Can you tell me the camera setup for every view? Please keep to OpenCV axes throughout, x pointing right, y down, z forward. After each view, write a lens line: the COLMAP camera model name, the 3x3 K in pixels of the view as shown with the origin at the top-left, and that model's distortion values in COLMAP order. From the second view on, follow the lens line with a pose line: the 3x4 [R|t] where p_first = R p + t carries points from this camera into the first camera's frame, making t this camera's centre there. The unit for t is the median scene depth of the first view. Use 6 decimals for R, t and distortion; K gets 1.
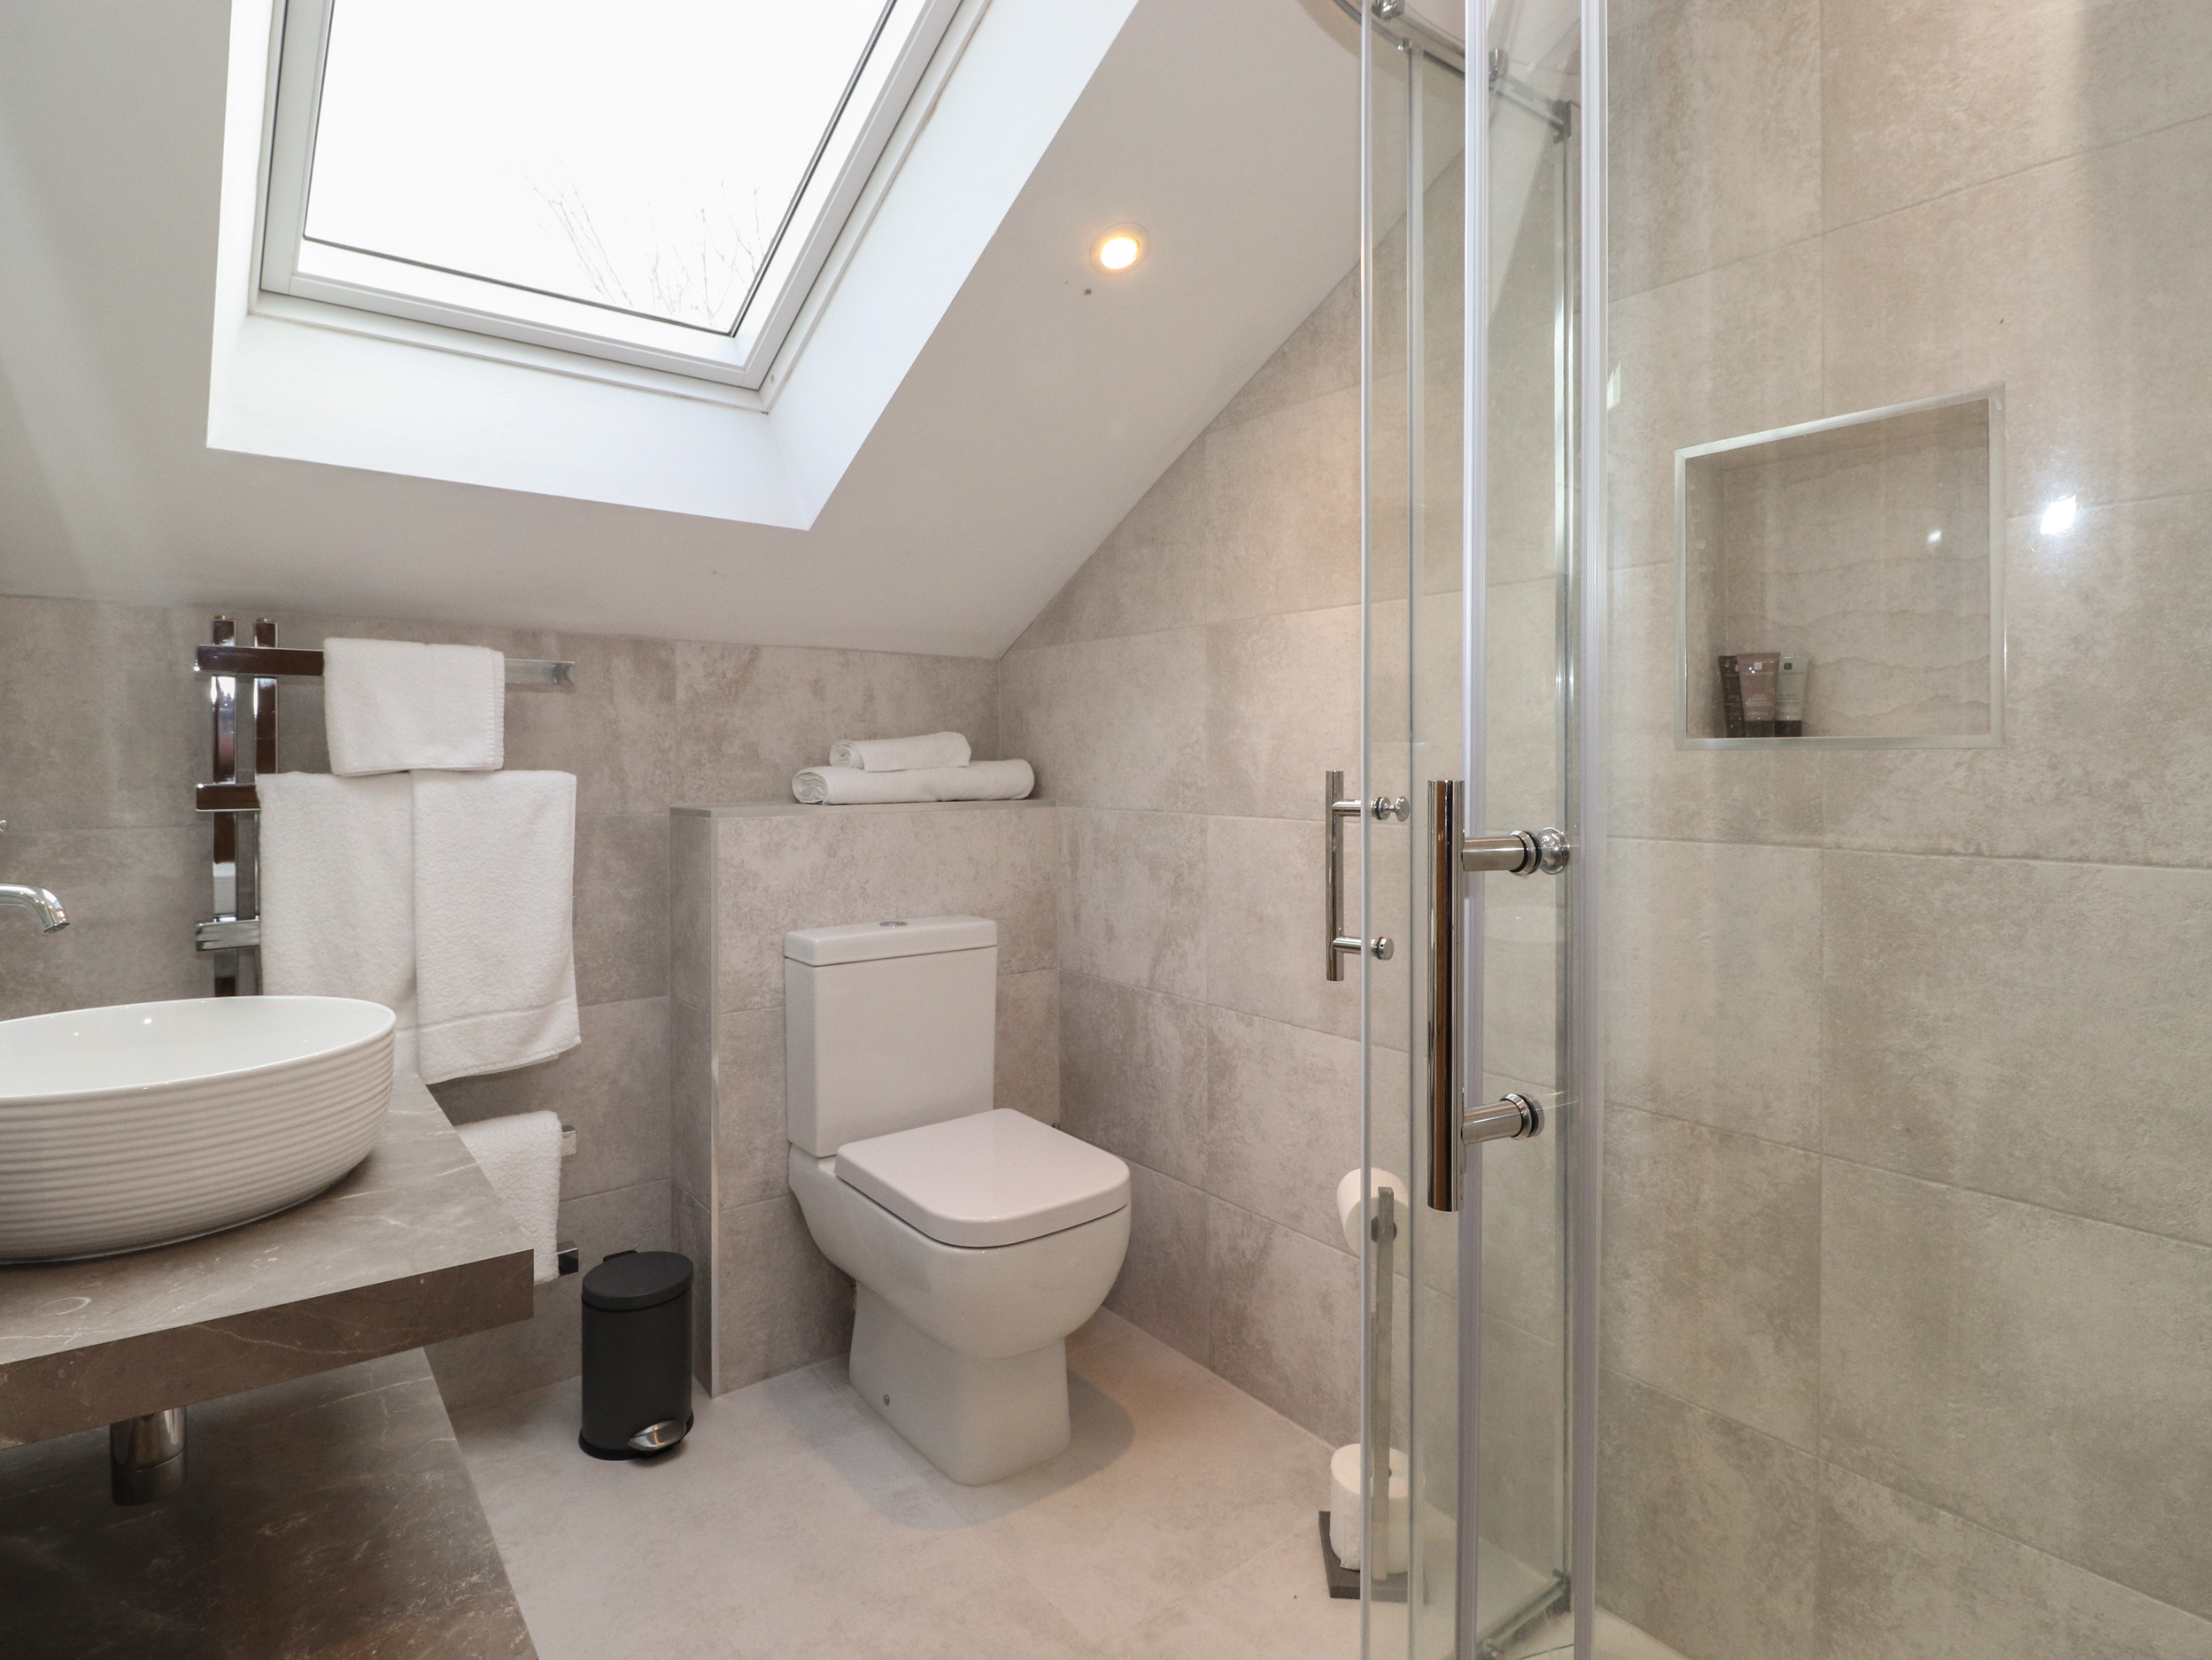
lens RADIAL K [[1171.9, 0, 1102.5], [0, 1171.9, 794.9], [0, 0, 1]] dist [-0.001800, -0.011976]
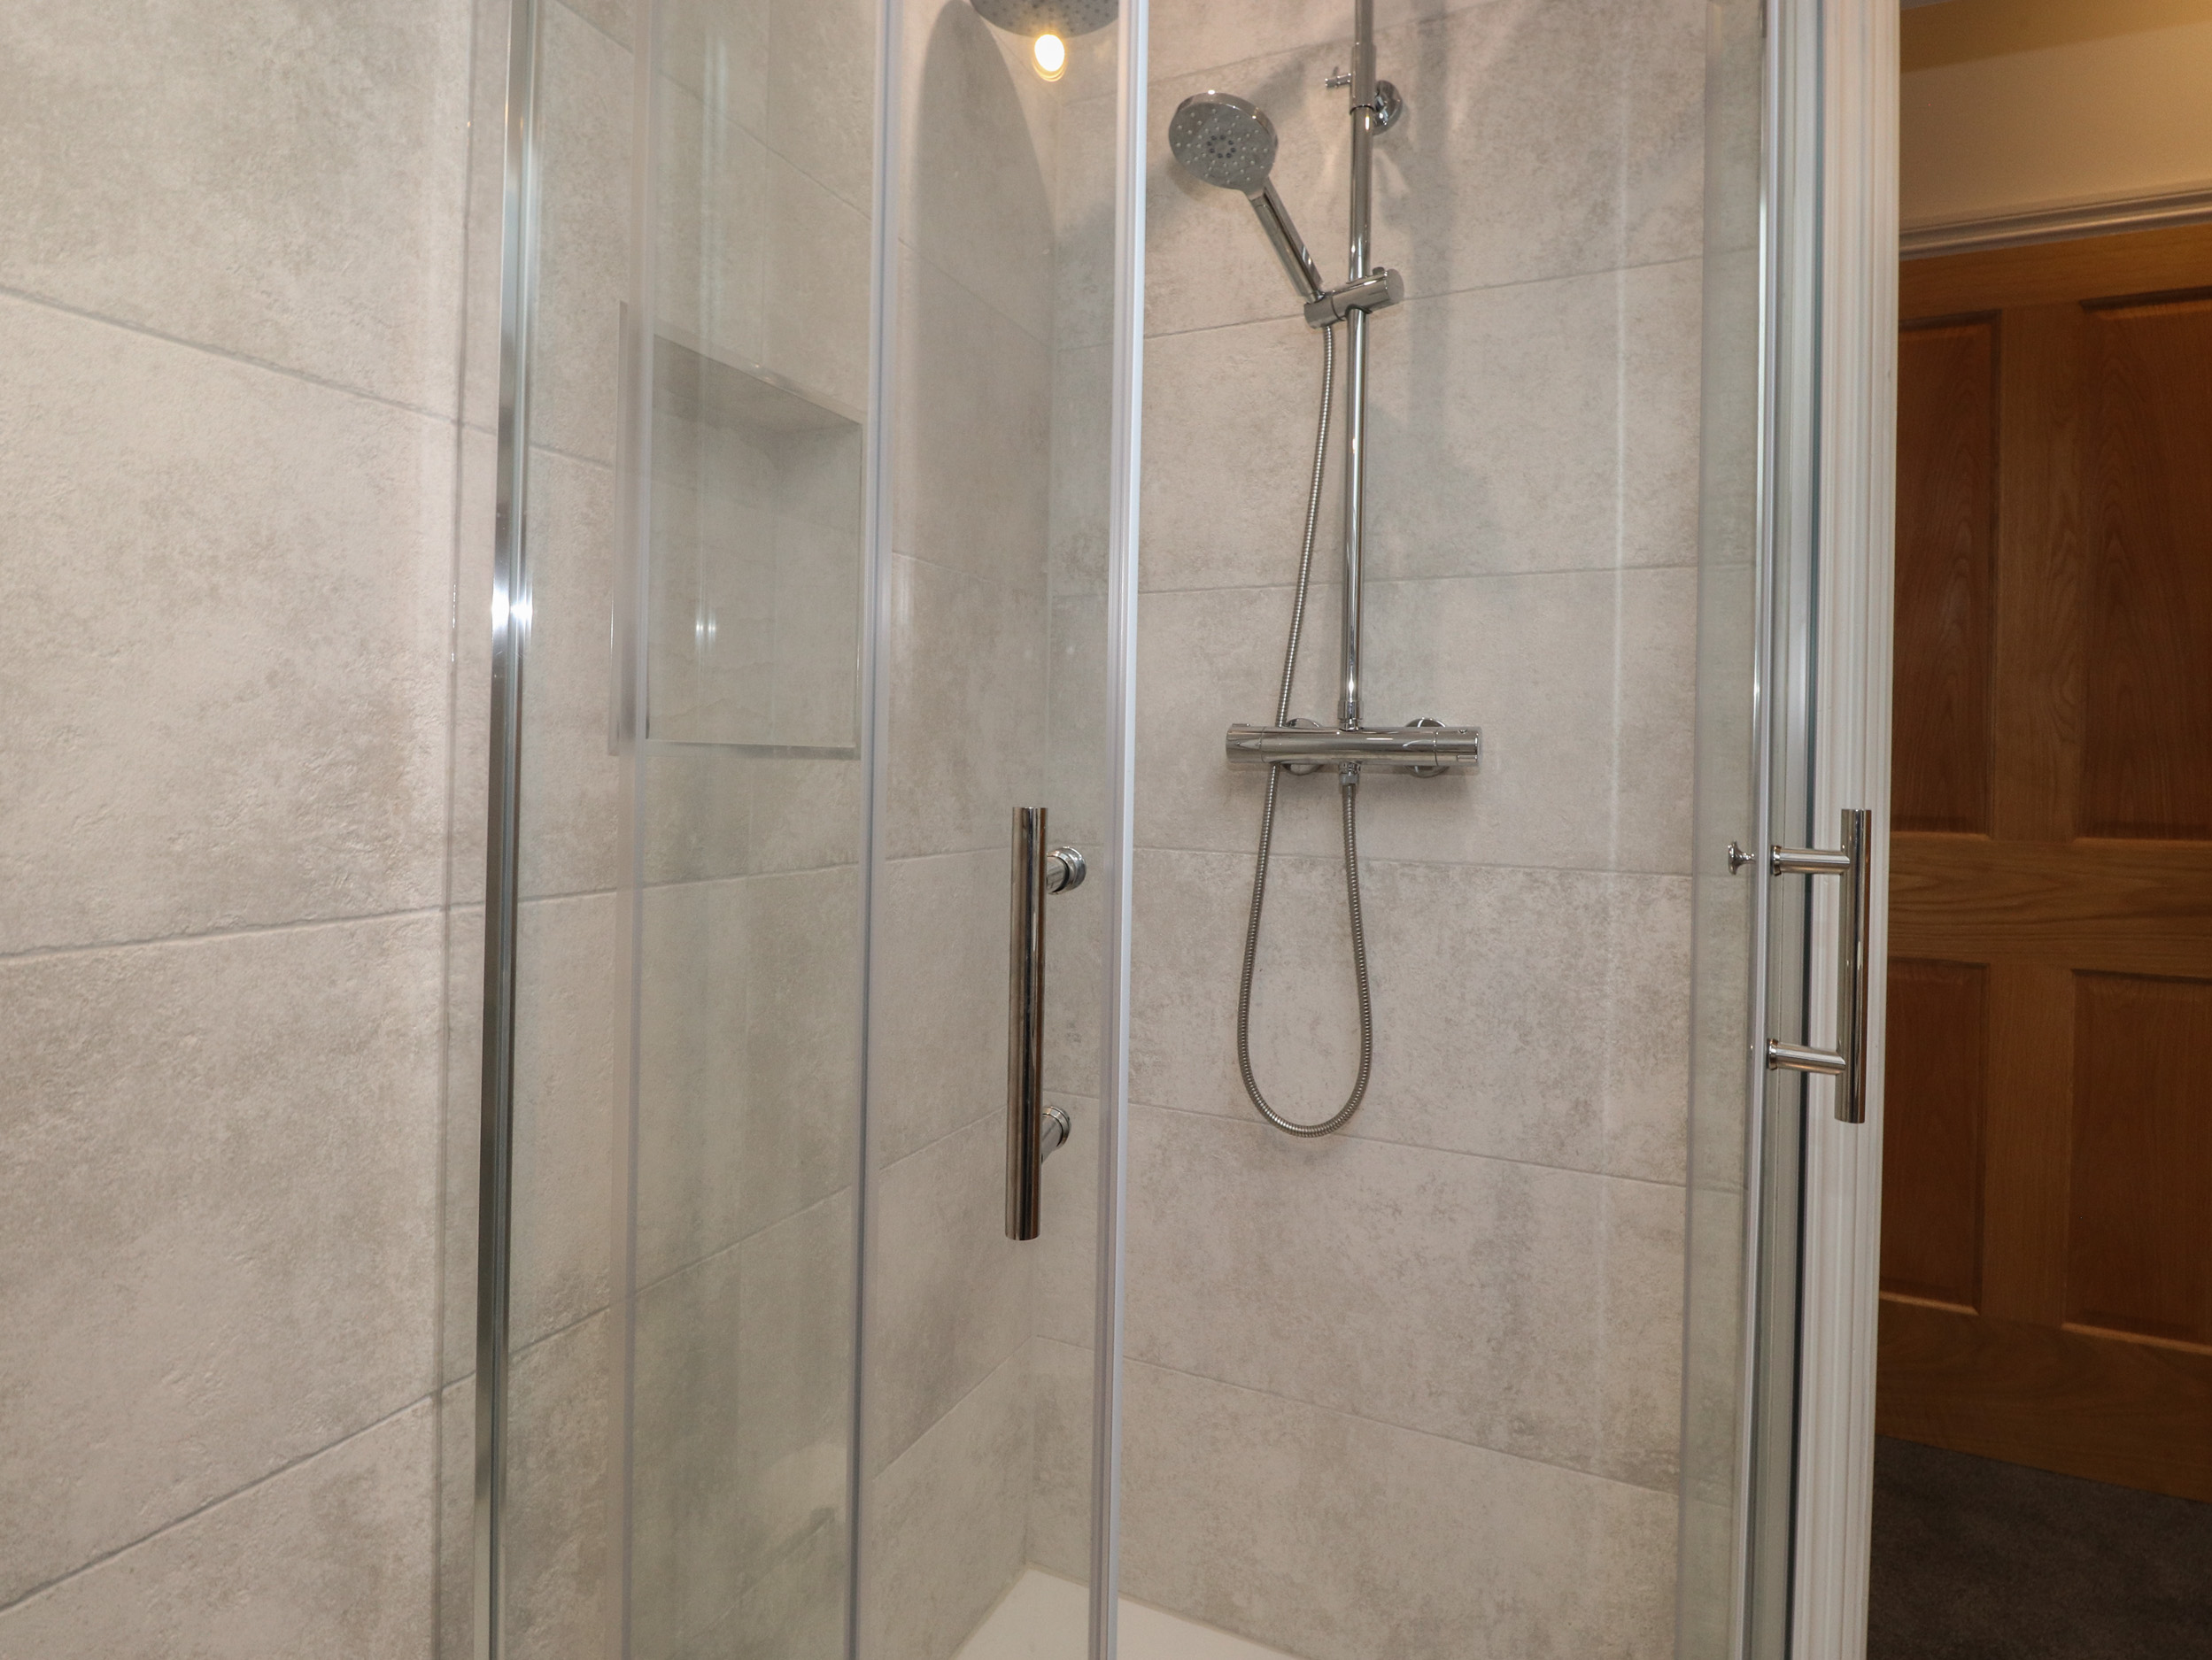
lens RADIAL K [[1171.9, 0, 1102.5], [0, 1171.9, 794.9], [0, 0, 1]] dist [-0.001800, -0.011976]
pose [[-0.461120, -0.021216, 0.887084, -0.236687], [0.018852, 0.999254, 0.033698, -0.034482], [-0.887138, 0.032262, -0.460376, 1.113901]]
